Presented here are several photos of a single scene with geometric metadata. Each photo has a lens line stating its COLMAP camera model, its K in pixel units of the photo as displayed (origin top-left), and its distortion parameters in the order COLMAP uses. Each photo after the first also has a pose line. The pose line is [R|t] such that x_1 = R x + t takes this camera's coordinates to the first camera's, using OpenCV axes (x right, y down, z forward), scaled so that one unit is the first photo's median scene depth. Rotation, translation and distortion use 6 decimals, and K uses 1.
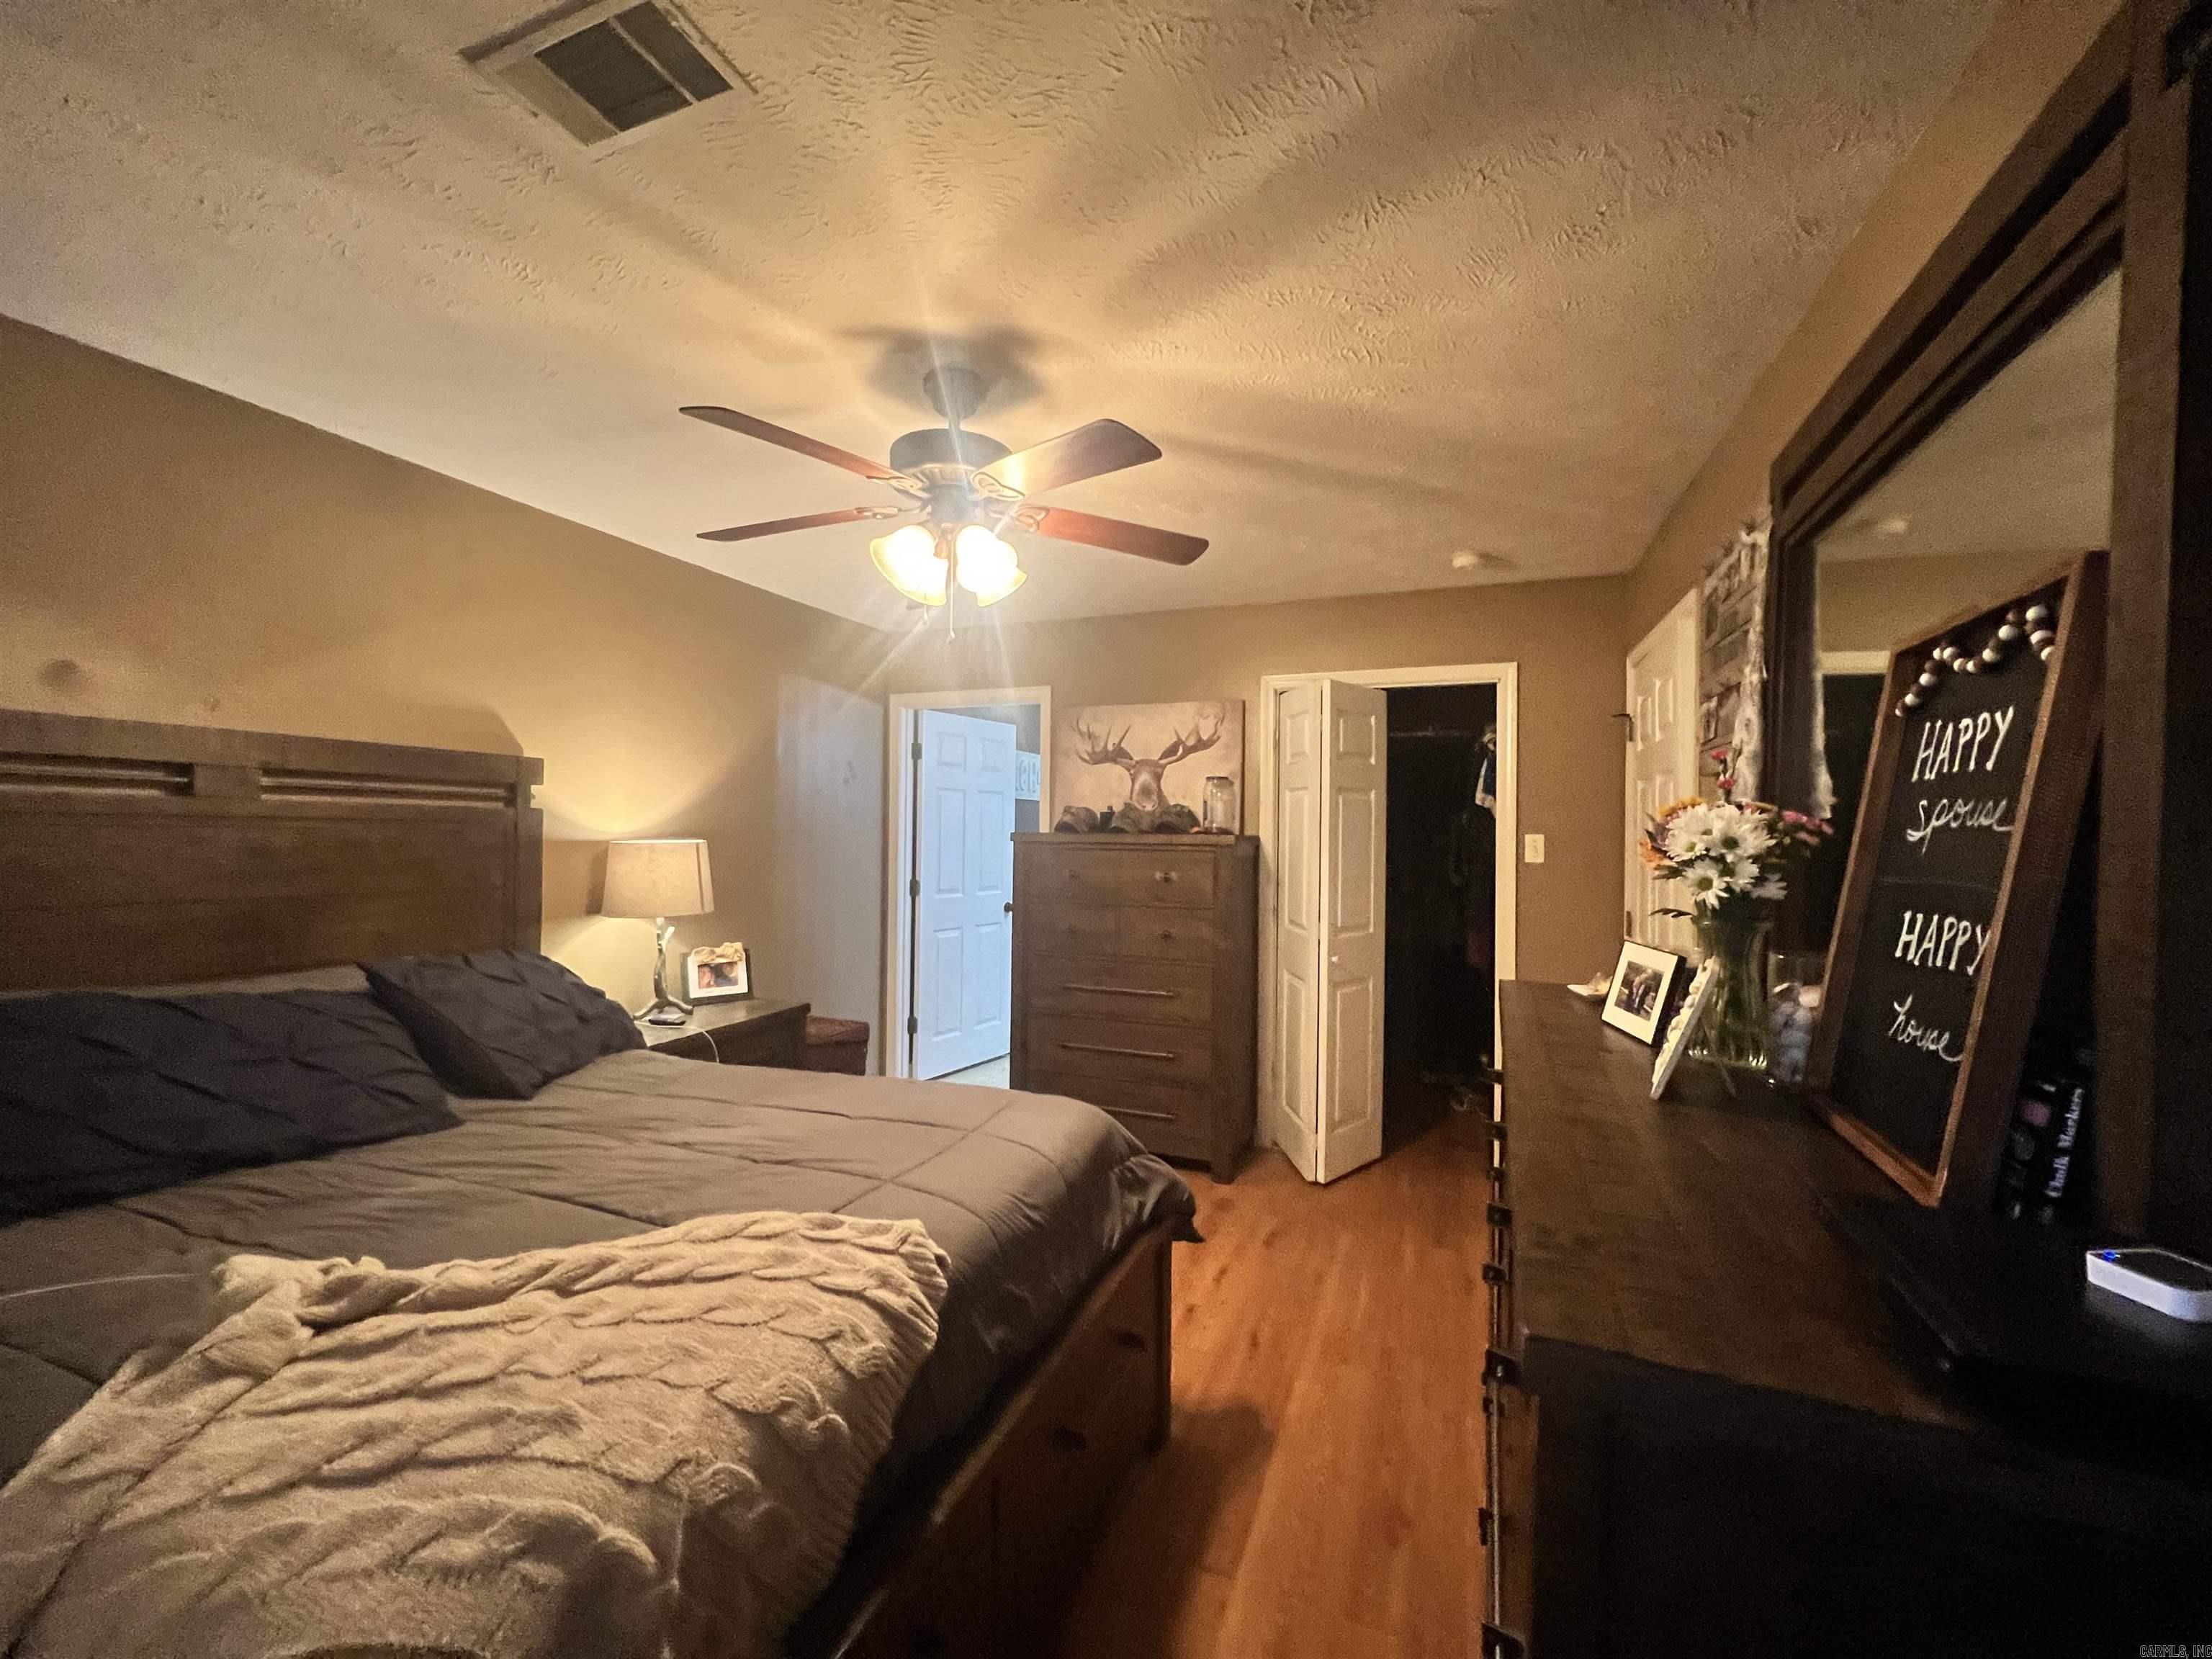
lens RADIAL K [[886.6, 0, 1105.0], [0, 886.6, 822.1], [0, 0, 1]] dist [-0.000159, 0.000050]
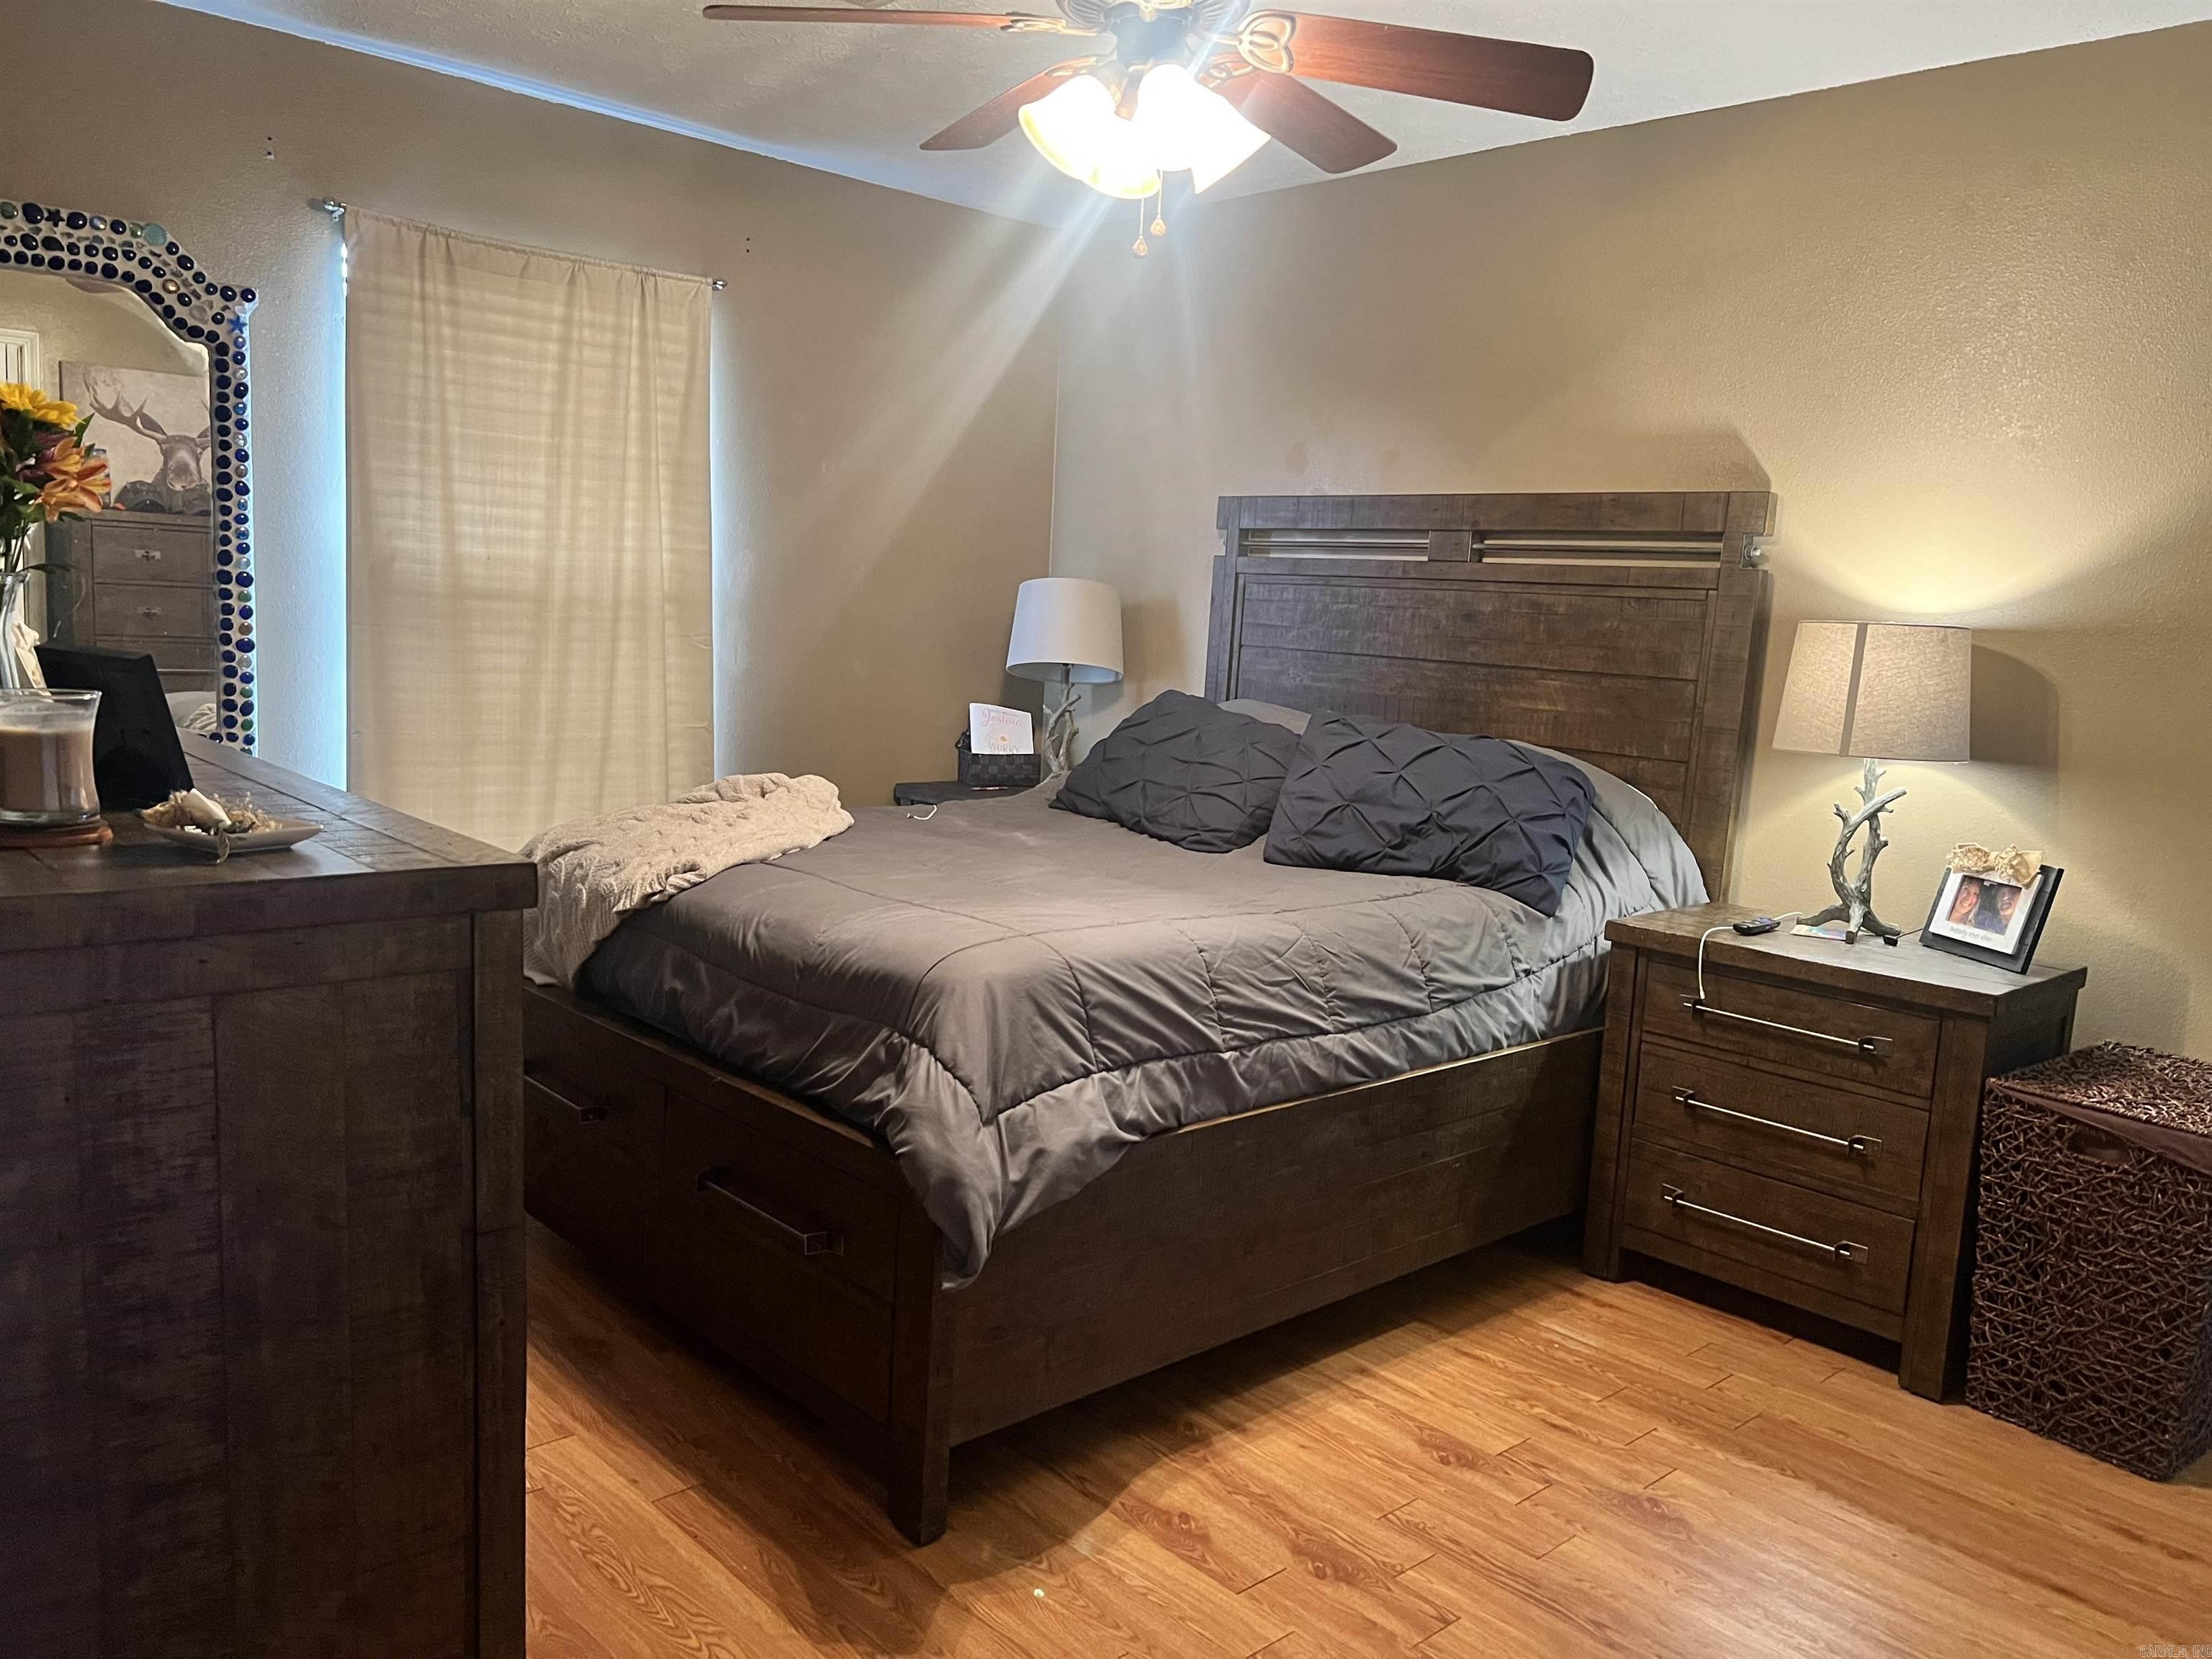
lens RADIAL K [[1687.0, 0, 1106.0], [0, 1687.0, 829.5], [0, 0, 1]] dist [0.003068, 0.000830]
pose [[-0.440156, 0.081695, -0.894197, 0.764750], [-0.051196, 0.991949, 0.115826, 0.059027], [0.896461, 0.096761, -0.432430, 1.201370]]
